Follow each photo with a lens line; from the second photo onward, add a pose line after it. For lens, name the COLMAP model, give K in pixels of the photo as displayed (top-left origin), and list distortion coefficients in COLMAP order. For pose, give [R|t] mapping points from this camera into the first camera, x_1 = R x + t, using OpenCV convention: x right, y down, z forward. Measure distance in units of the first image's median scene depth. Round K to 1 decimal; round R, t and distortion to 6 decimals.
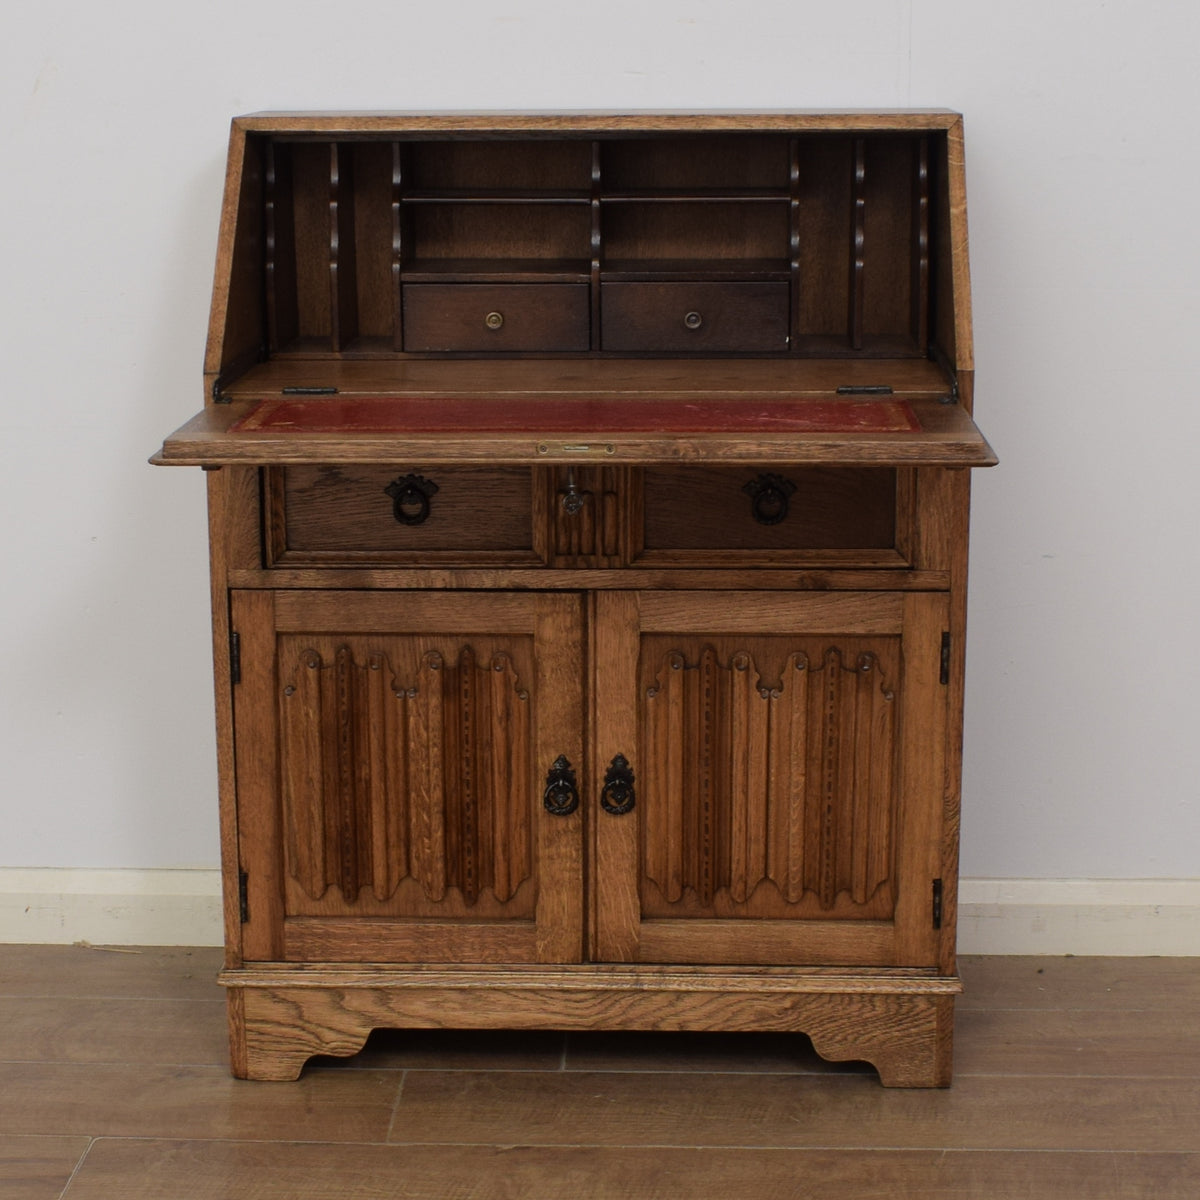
lens RADIAL K [[2726.9, 0, 563.4], [0, 2726.9, 707.9], [0, 0, 1]] dist [-0.099994, 0.000000]
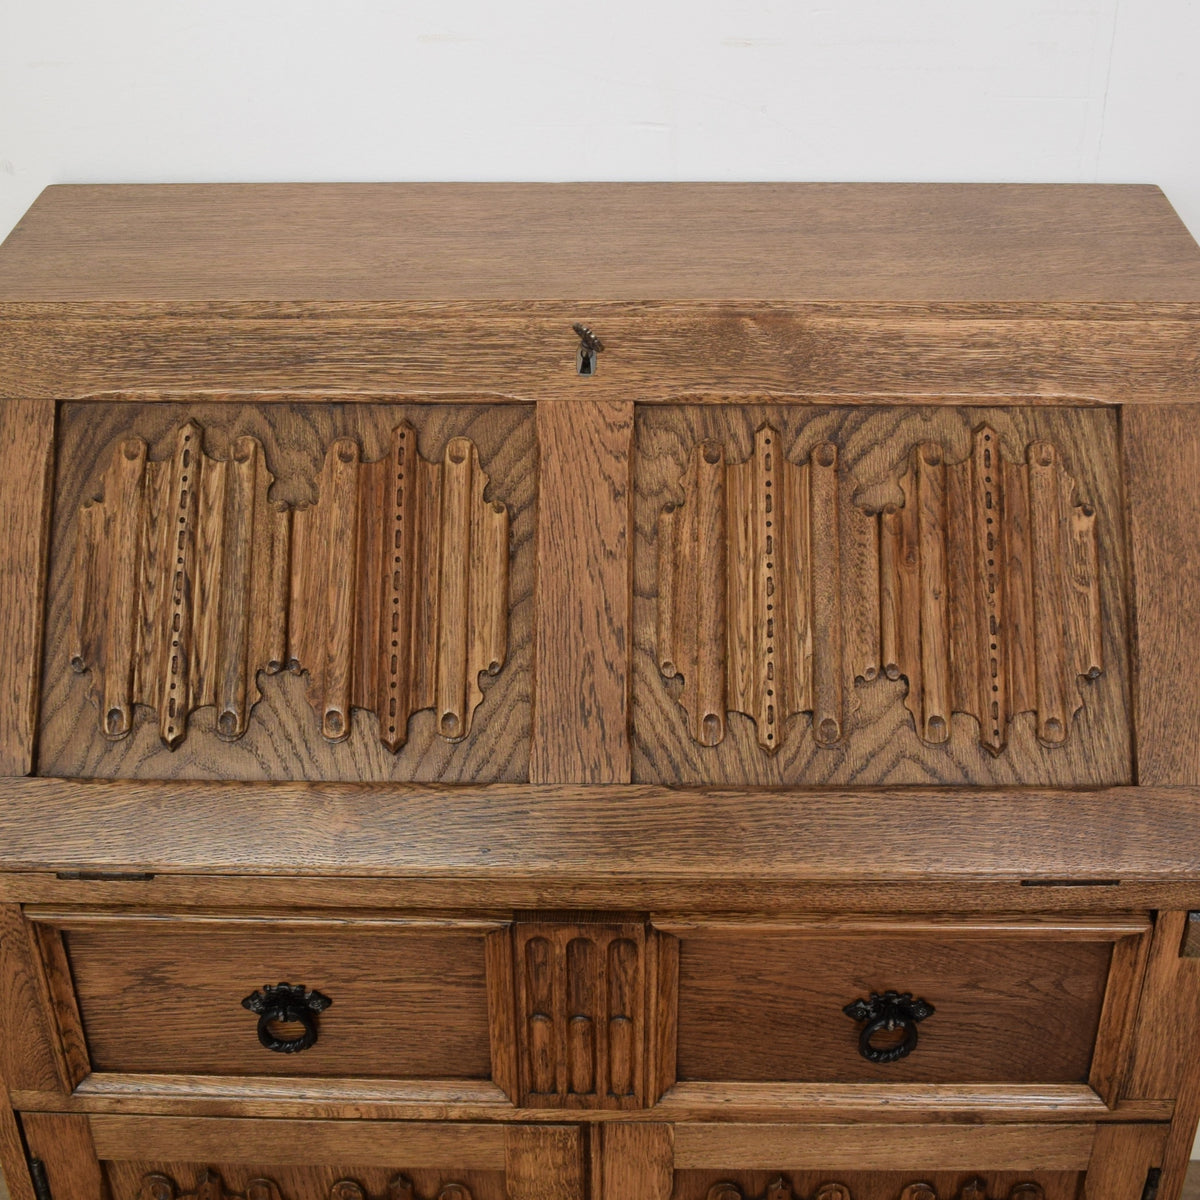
lens RADIAL K [[1862.3, 0, 600.6], [0, 1862.3, 506.9], [0, 0, 1]] dist [-0.096675, 0.000000]
pose [[0.999495, -0.017193, 0.026730, 0.002468], [0.009221, 0.961735, 0.273826, -0.284615], [-0.030415, -0.273441, 0.961408, 0.618390]]
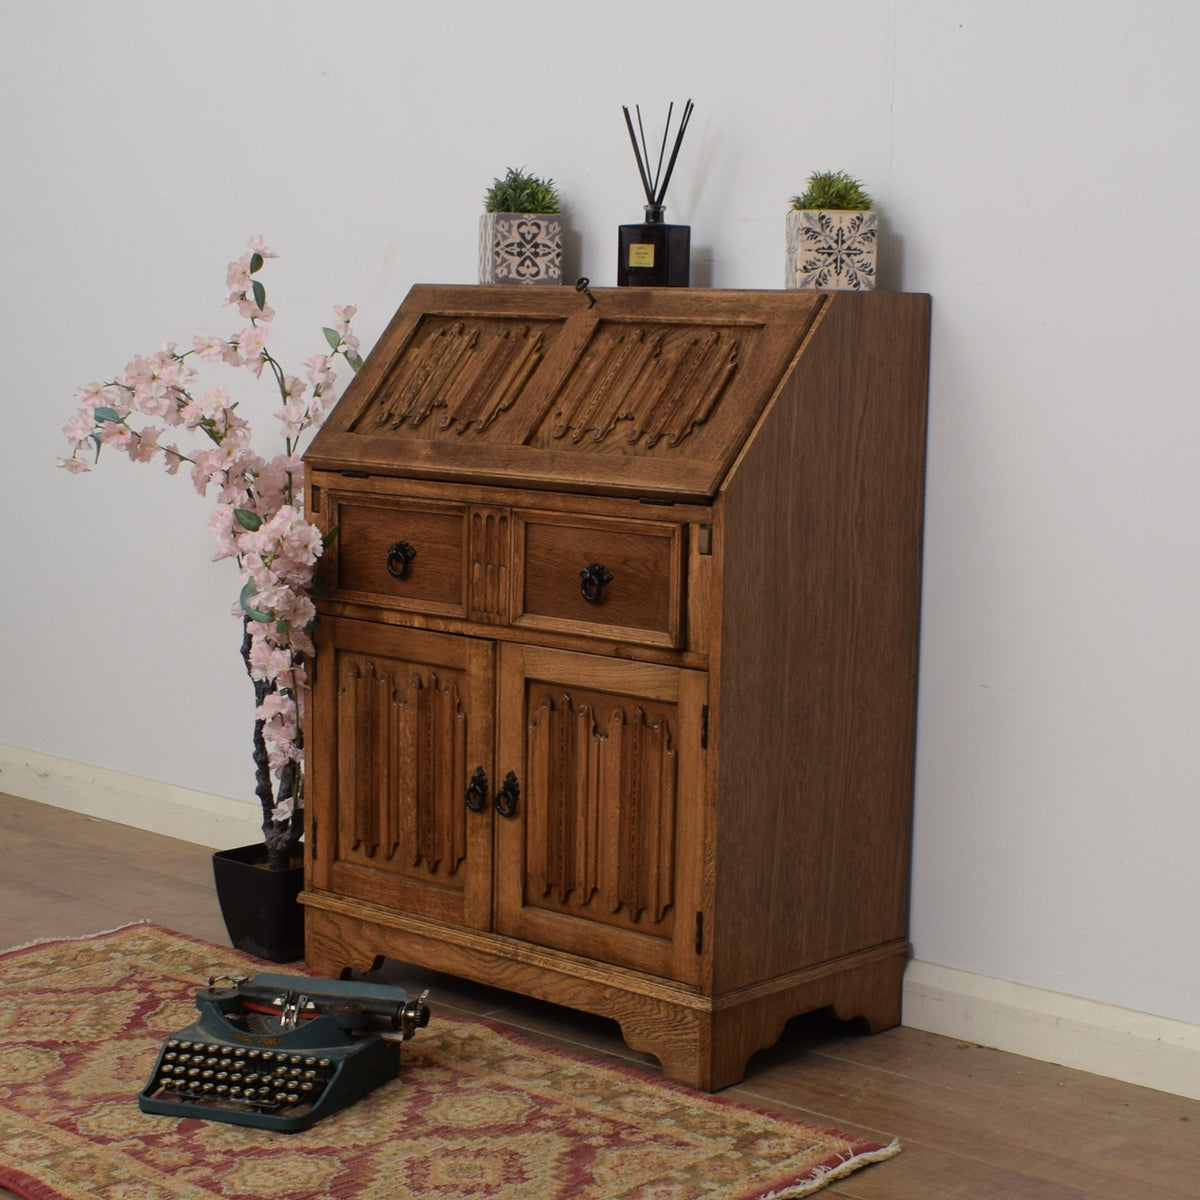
lens RADIAL K [[2481.5, 0, 579.7], [0, 2481.5, 728.7], [0, 0, 1]] dist [-0.101262, 0.000000]
pose [[0.770850, 0.131539, -0.623287, 0.766546], [-0.180260, 0.983499, -0.015379, 0.009386], [0.610980, 0.124209, 0.781842, 0.095911]]
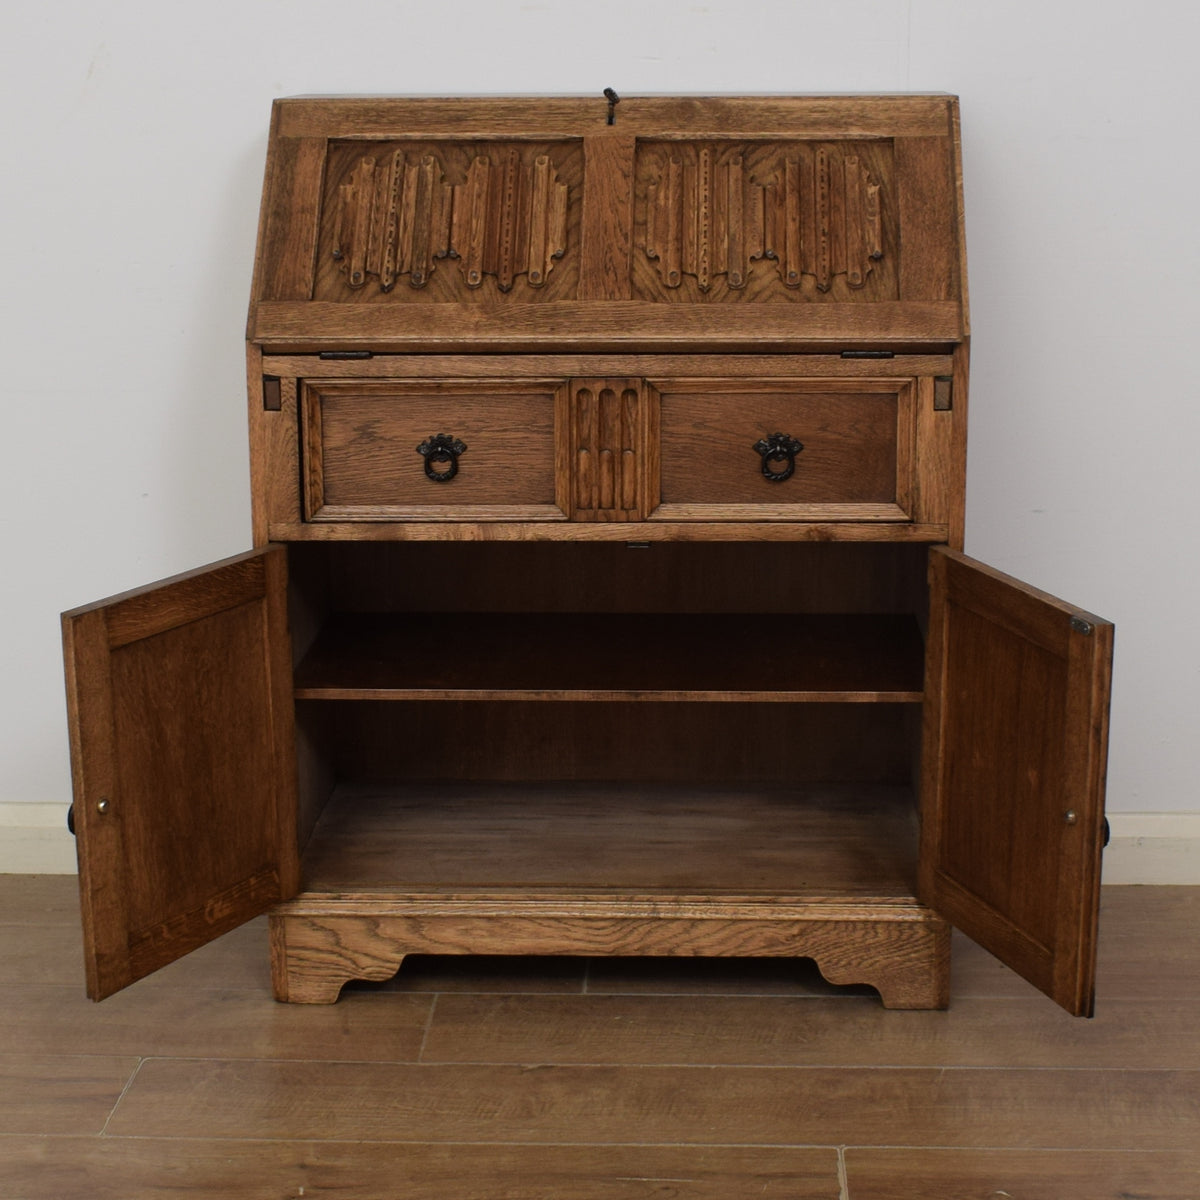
lens RADIAL K [[2481.5, 0, 606.3], [0, 2481.5, 641.5], [0, 0, 1]] dist [-0.101262, 0.000000]
pose [[0.999966, -0.000834, 0.008148, 0.000550], [0.000877, 0.999986, -0.005214, 0.000512], [-0.008143, 0.005220, 0.999953, 0.031159]]
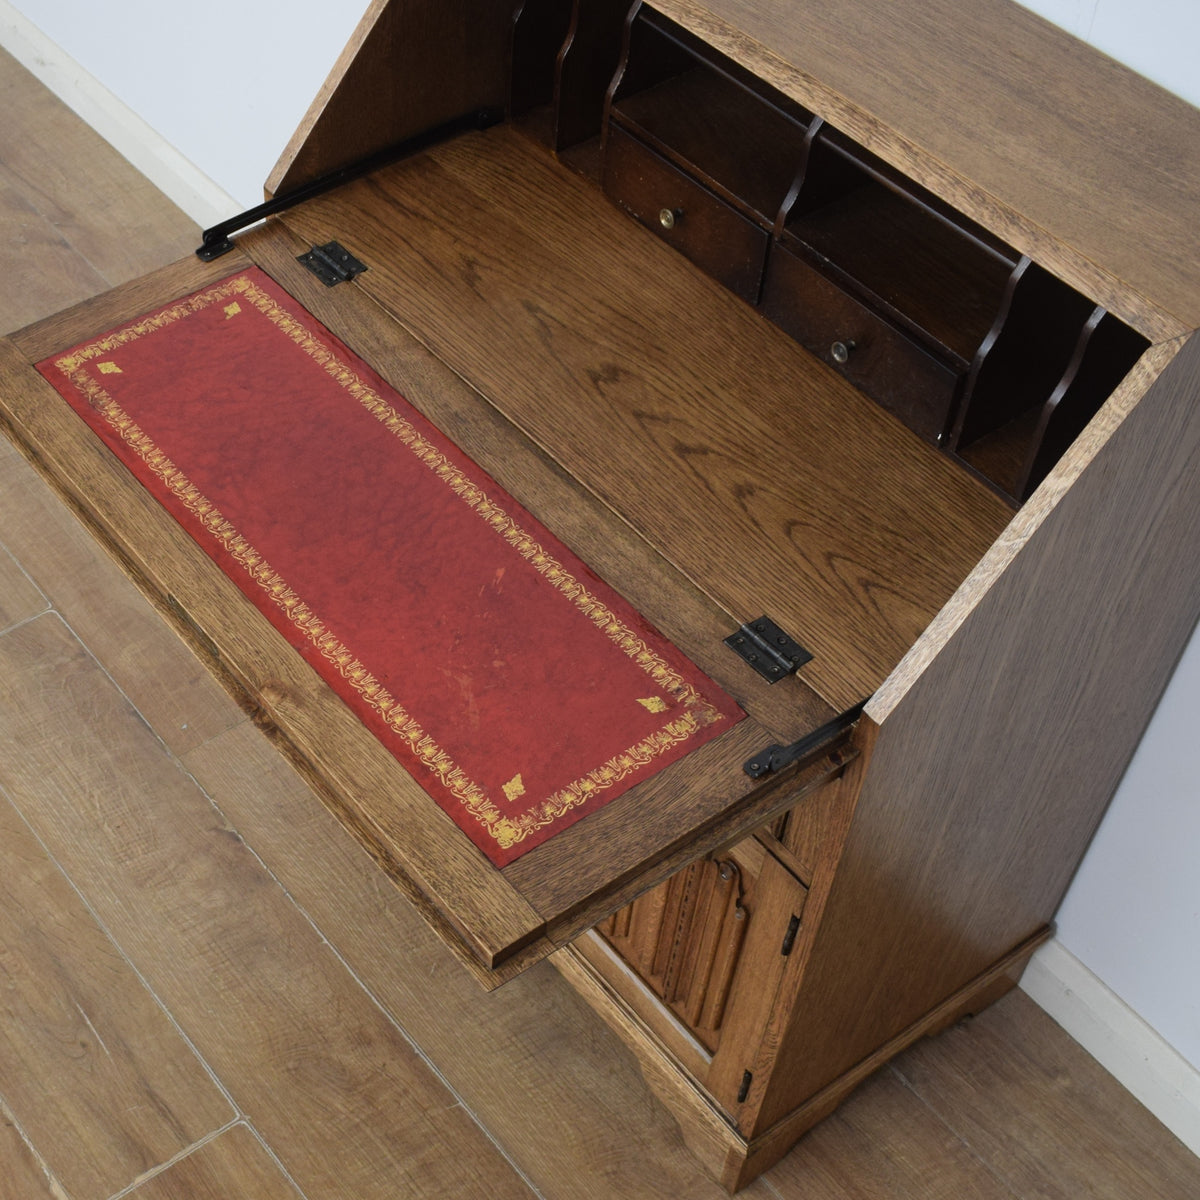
lens RADIAL K [[1865.2, 0, 376.5], [0, 1865.2, 754.6], [0, 0, 1]] dist [-0.094207, 0.000000]
pose [[0.620405, 0.616613, -0.484651, 0.287870], [-0.182890, 0.714664, 0.675134, -0.390402], [0.762659, -0.330218, 0.556153, 0.604347]]
